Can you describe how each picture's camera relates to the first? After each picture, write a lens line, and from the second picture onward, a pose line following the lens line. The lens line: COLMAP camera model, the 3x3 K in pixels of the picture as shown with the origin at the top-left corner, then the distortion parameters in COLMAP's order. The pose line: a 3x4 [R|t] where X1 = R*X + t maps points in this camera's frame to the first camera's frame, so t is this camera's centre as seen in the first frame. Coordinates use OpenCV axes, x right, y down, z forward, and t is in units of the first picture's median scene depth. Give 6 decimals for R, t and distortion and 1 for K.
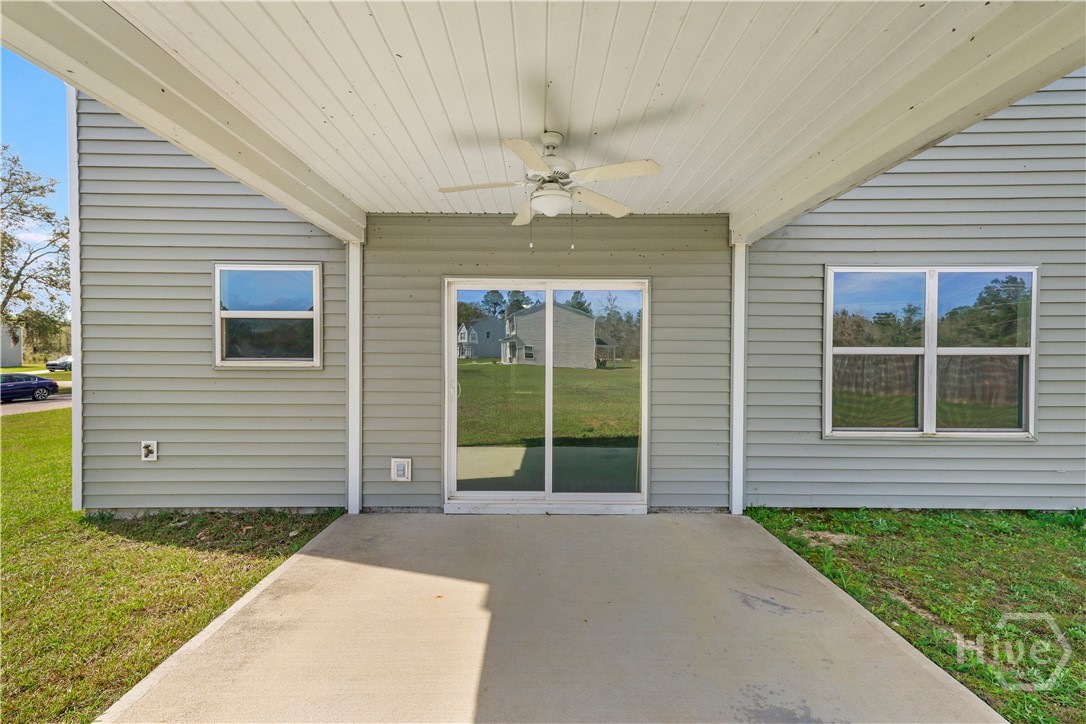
lens RADIAL K [[455.6, 0, 543.0], [0, 455.6, 362.0], [0, 0, 1]] dist [0.013757, 0.000374]
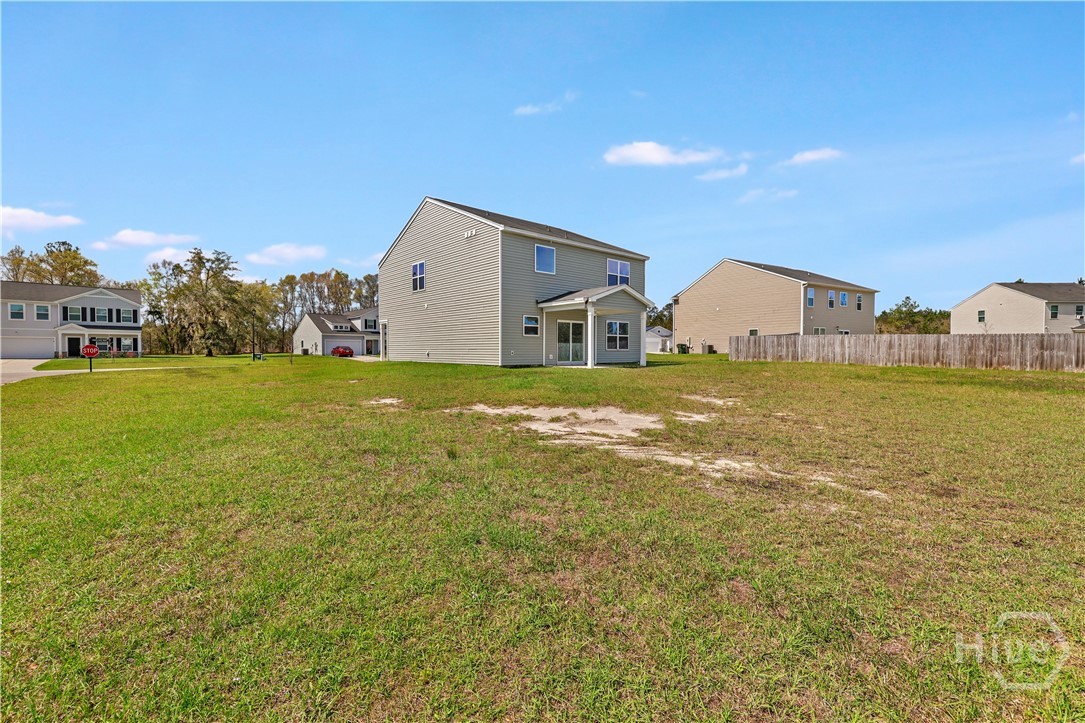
lens RADIAL K [[466.3, 0, 542.5], [0, 466.3, 361.5], [0, 0, 1]] dist [0.014110, 0.000460]
pose [[0.754869, -0.016901, 0.655658, -3.786752], [0.014862, 0.999852, 0.008663, 0.240625], [-0.655707, 0.003205, 0.755009, -2.856336]]
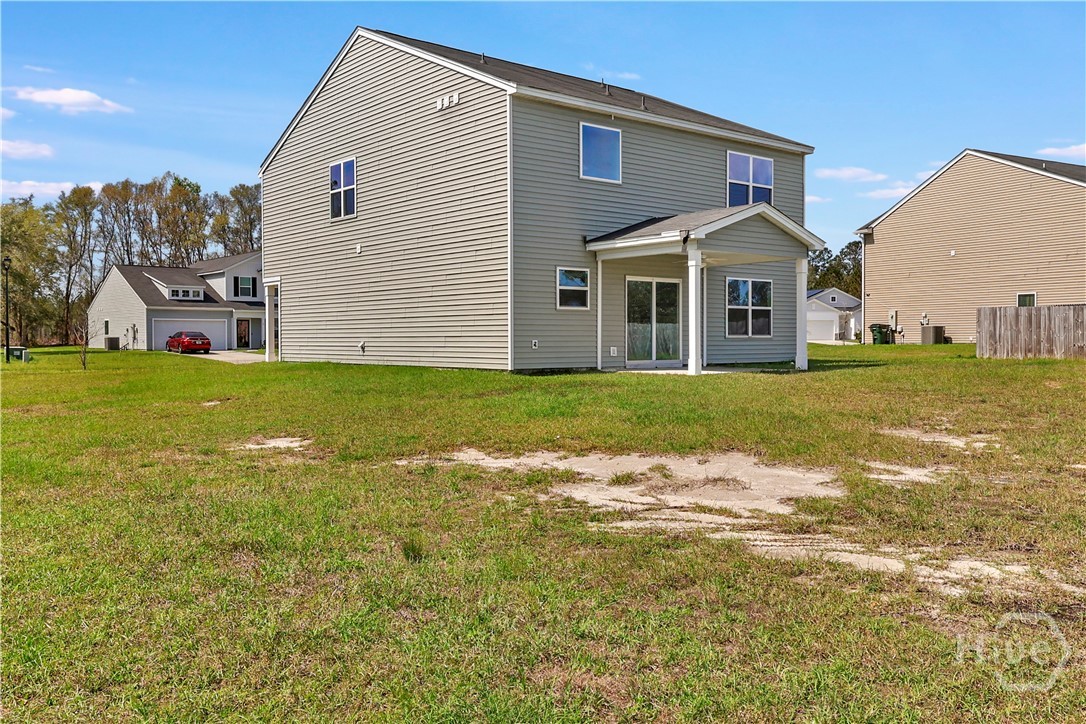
lens RADIAL K [[950.4, 0, 595.2], [0, 950.4, 359.8], [0, 0, 1]] dist [0.013185, 0.001838]
pose [[0.755282, -0.019176, 0.655119, -3.785974], [0.019122, 0.999791, 0.007219, 0.240575], [-0.655121, 0.007075, 0.755491, -2.852606]]
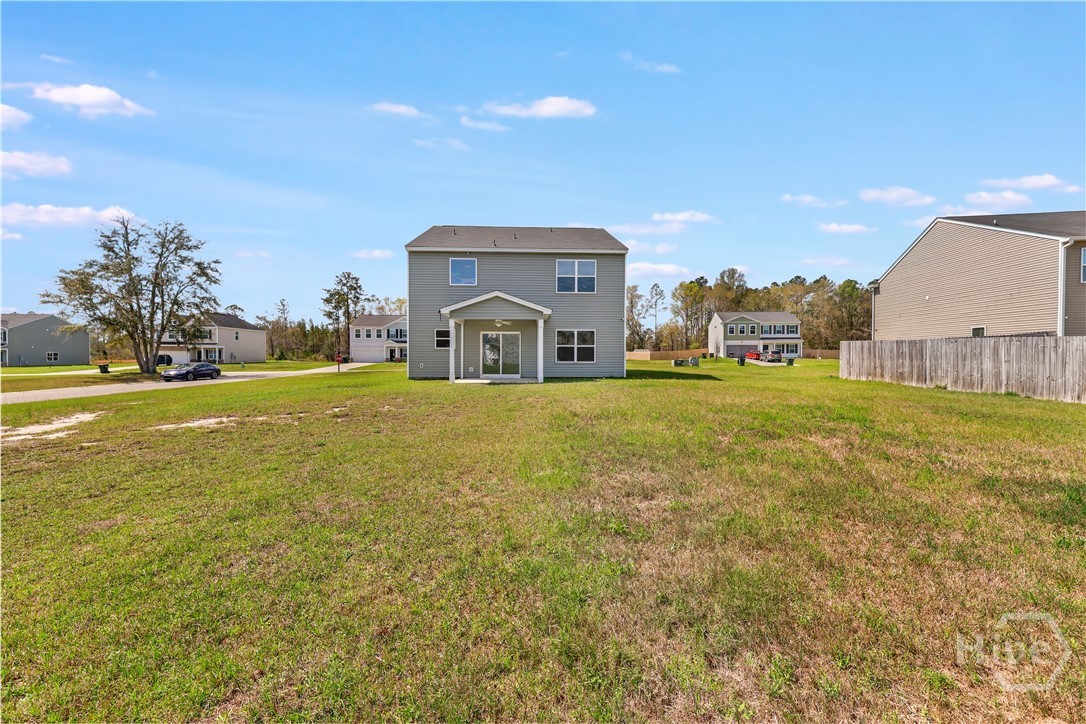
lens RADIAL K [[455.6, 0, 543.0], [0, 455.6, 362.0], [0, 0, 1]] dist [0.013757, 0.000374]
pose [[0.999416, -0.000706, 0.034169, 0.308895], [0.000905, 0.999983, -0.005820, 0.183909], [-0.034164, 0.005847, 0.999399, -4.035615]]
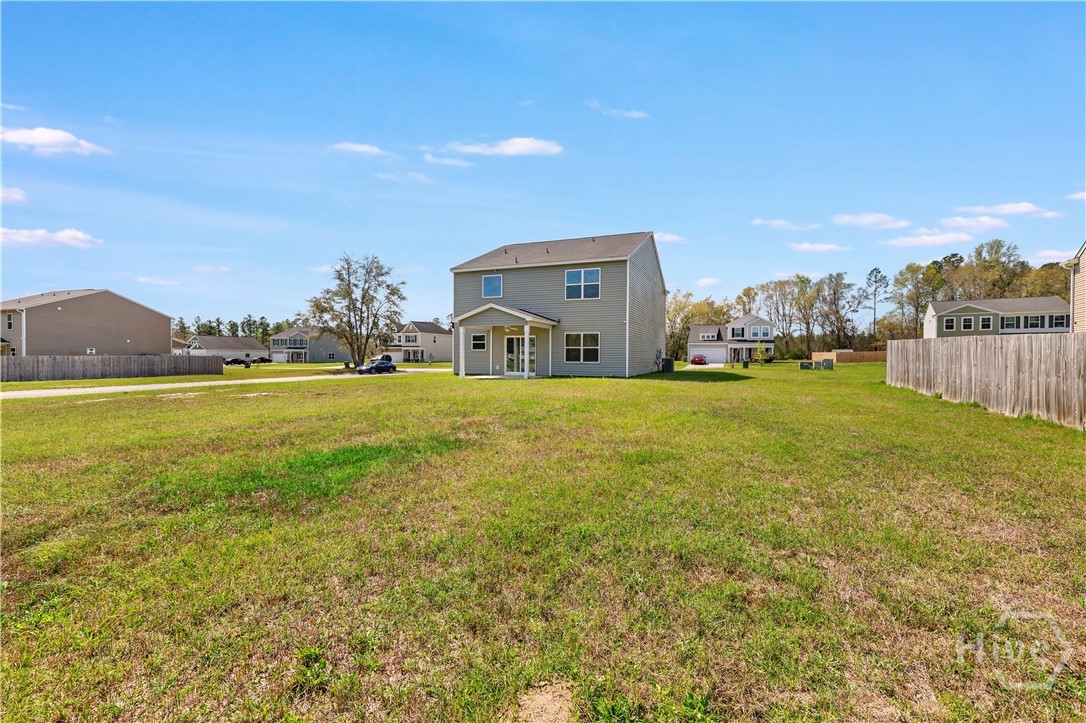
lens RADIAL K [[466.7, 0, 543.0], [0, 466.7, 361.5], [0, 0, 1]] dist [0.014110, 0.000460]
pose [[0.920024, 0.006944, -0.391800, 2.633377], [-0.010381, 0.999924, -0.006656, 0.189224], [0.391724, 0.010191, 0.920026, -4.401773]]
